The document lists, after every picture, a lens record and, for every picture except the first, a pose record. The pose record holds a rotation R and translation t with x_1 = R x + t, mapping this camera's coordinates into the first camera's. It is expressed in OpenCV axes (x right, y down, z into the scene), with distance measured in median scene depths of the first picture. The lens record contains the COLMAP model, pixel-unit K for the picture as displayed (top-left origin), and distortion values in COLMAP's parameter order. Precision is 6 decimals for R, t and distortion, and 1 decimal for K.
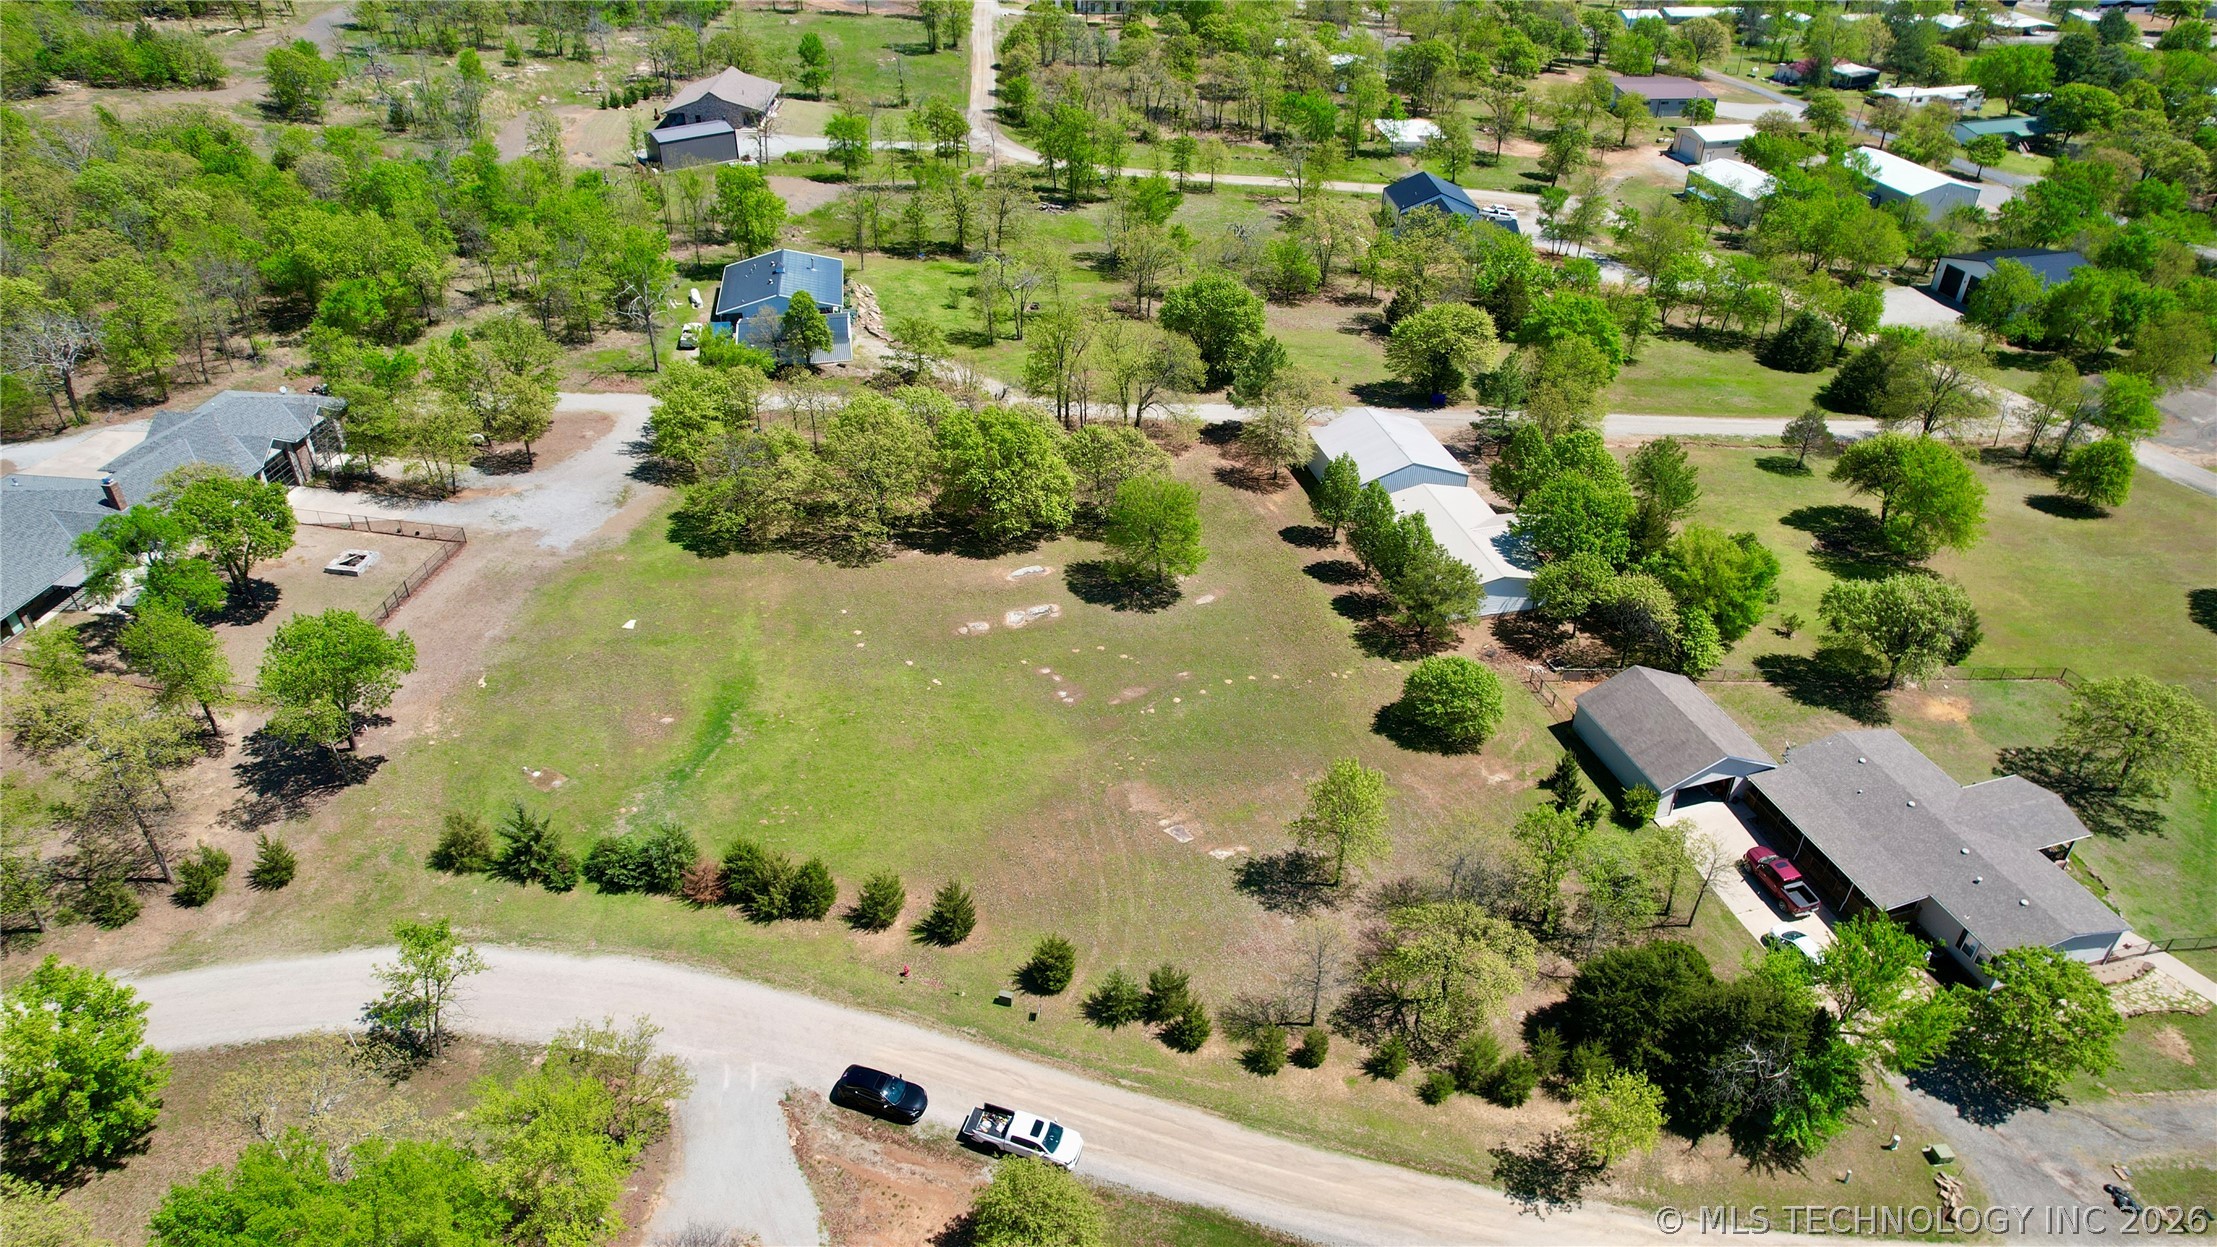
lens RADIAL K [[1419.8, 0, 1110.3], [0, 1419.8, 628.0], [0, 0, 1]] dist [-0.071119, 0.061702]
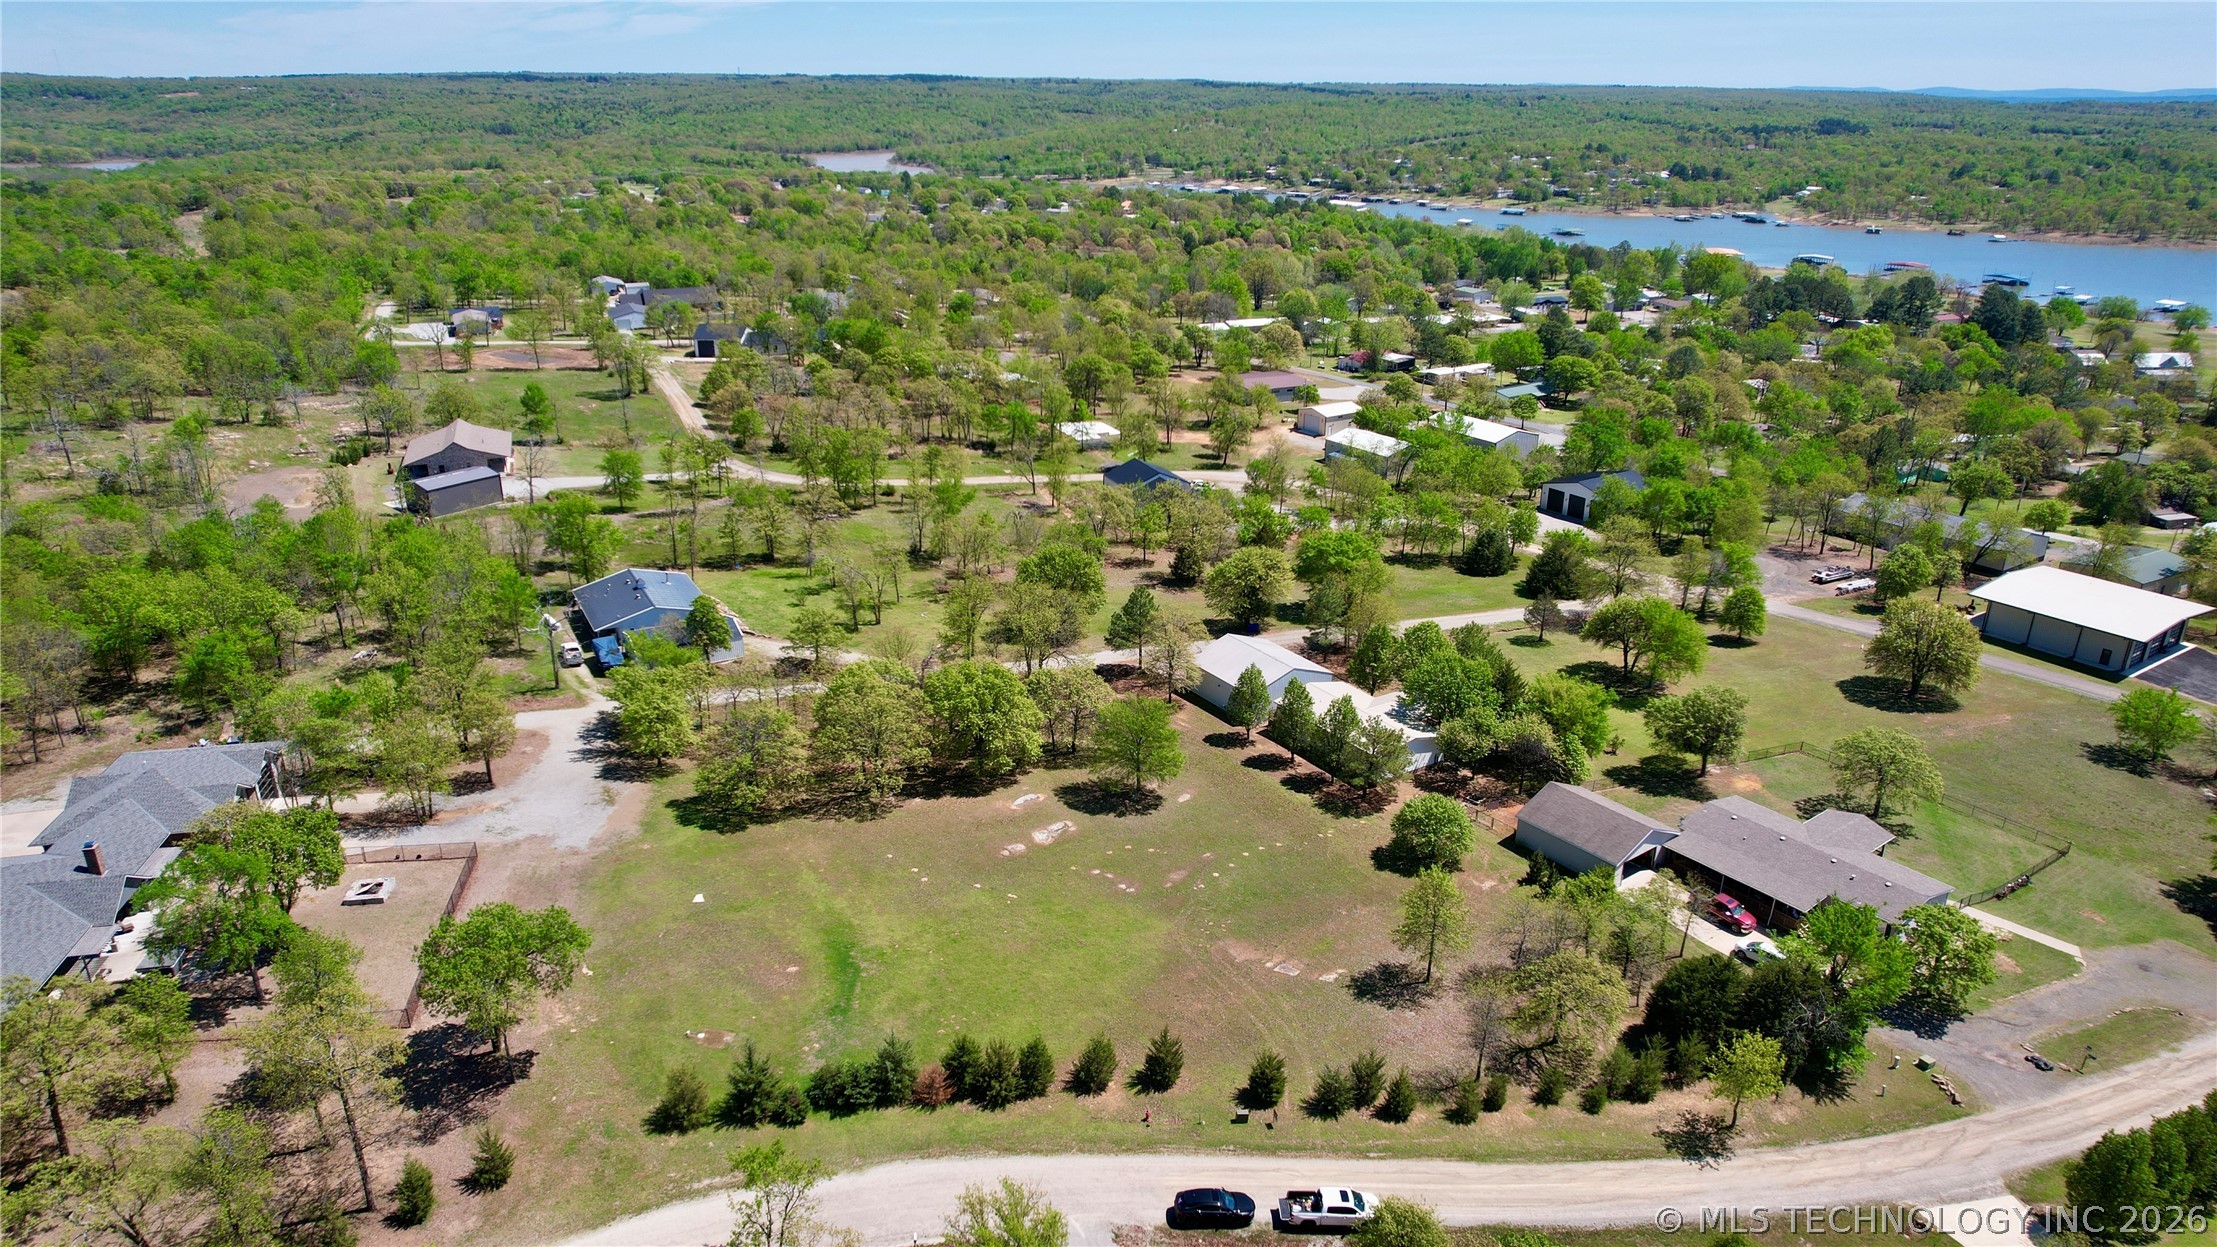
lens RADIAL K [[1419.8, 0, 1110.3], [0, 1419.8, 628.0], [0, 0, 1]] dist [-0.071119, 0.061702]
pose [[0.941471, -0.118764, 0.315480, -0.330313], [0.185898, 0.963626, -0.192005, 0.055782], [-0.281202, 0.239414, 0.929304, -0.079014]]
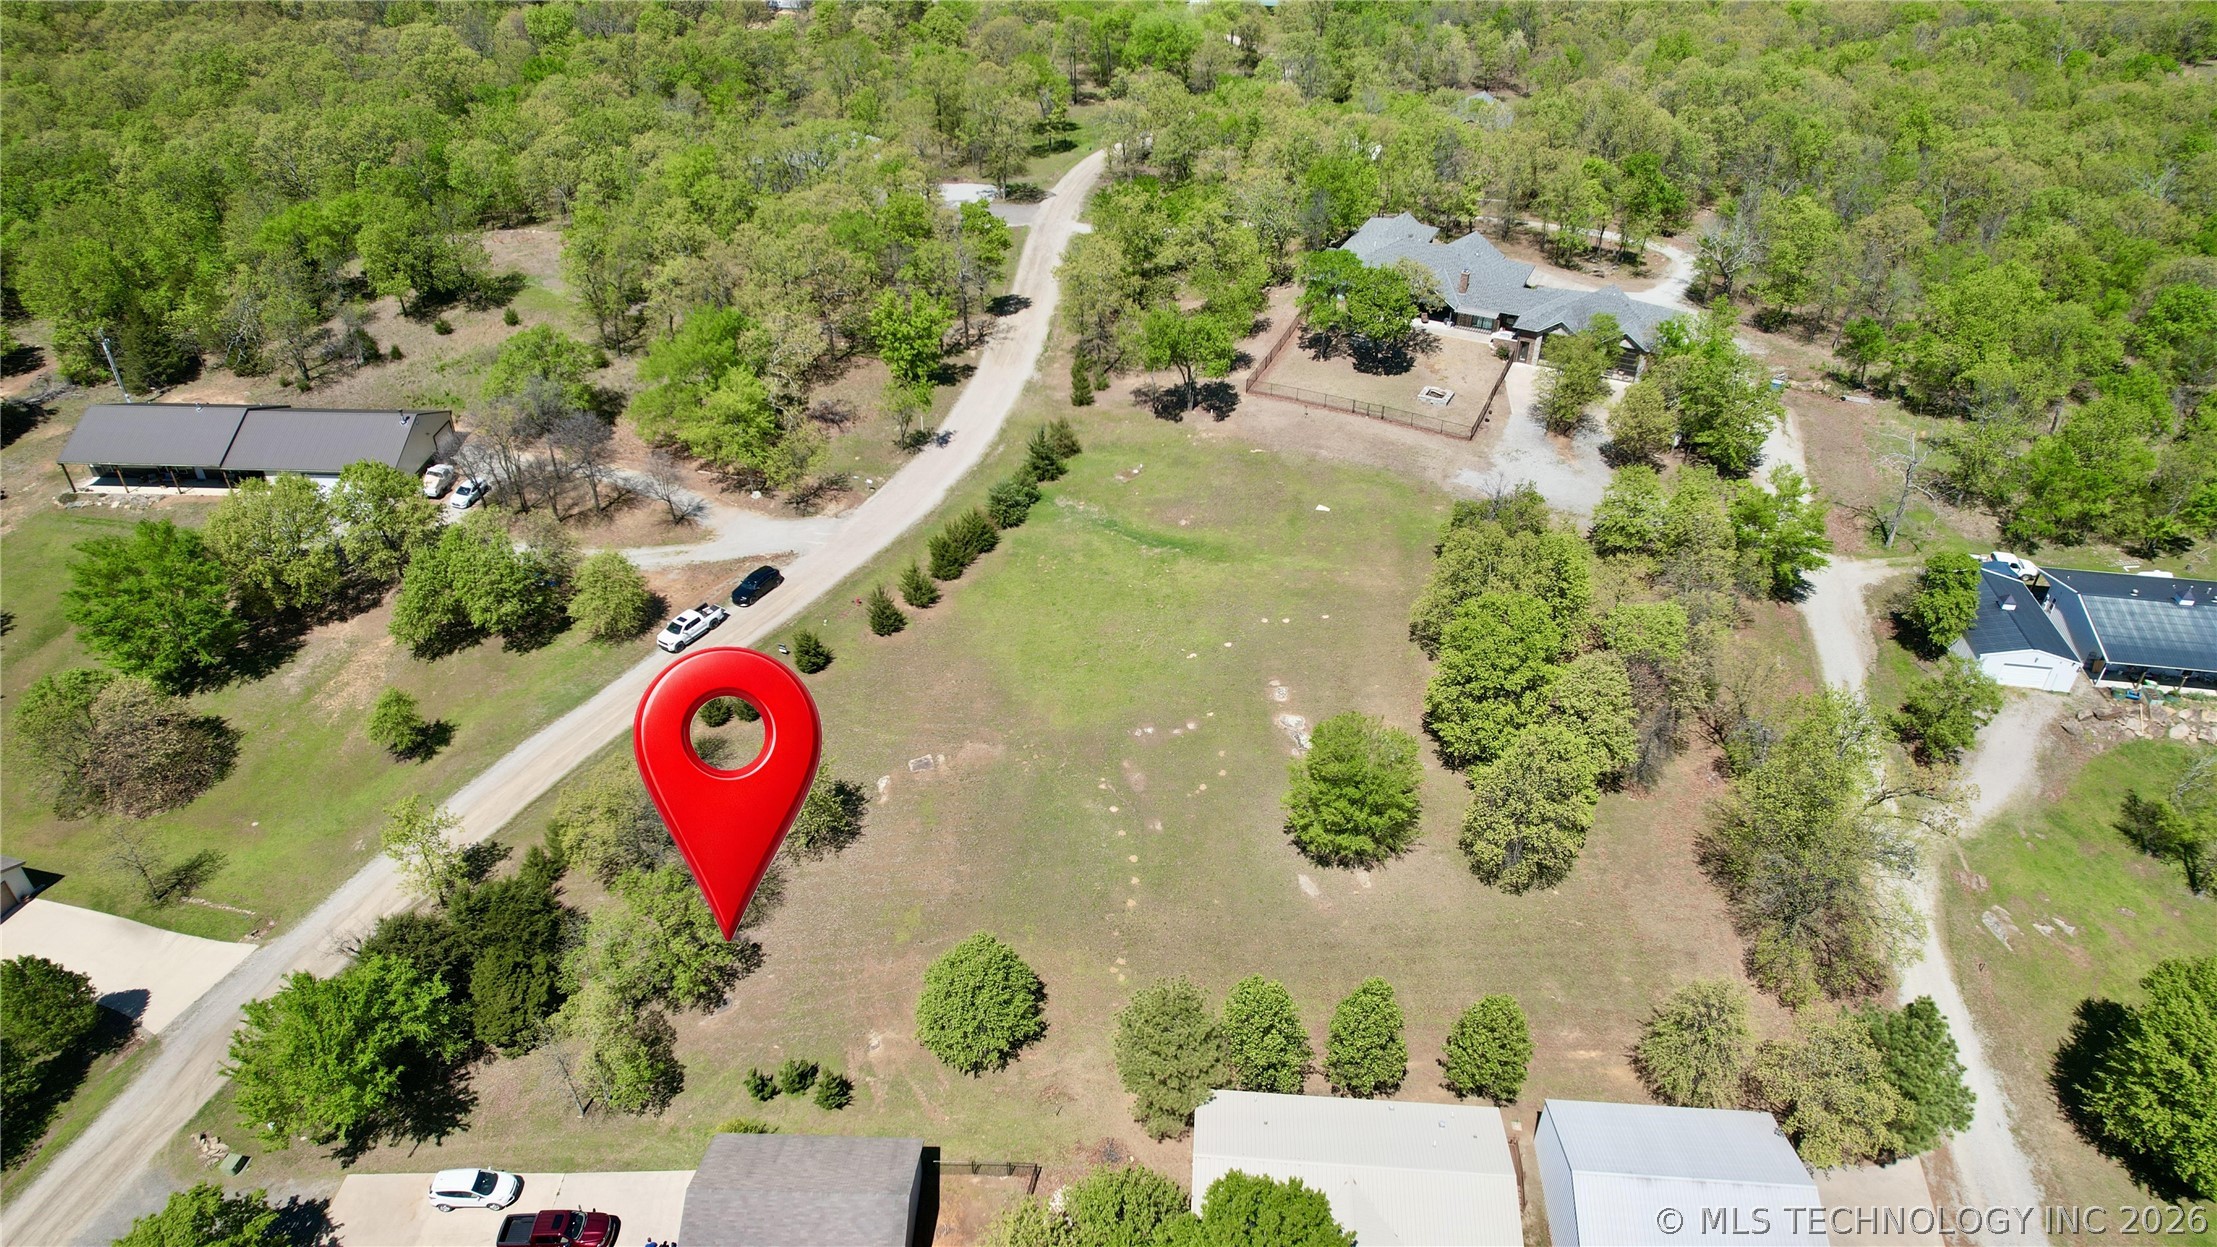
lens RADIAL K [[1419.8, 0, 1110.3], [0, 1419.8, 628.0], [0, 0, 1]] dist [-0.071119, 0.061702]
pose [[-0.303504, 0.529695, -0.792028, 0.635294], [-0.541027, 0.588438, 0.600858, -0.507120], [0.784331, 0.610871, 0.107985, 0.733754]]
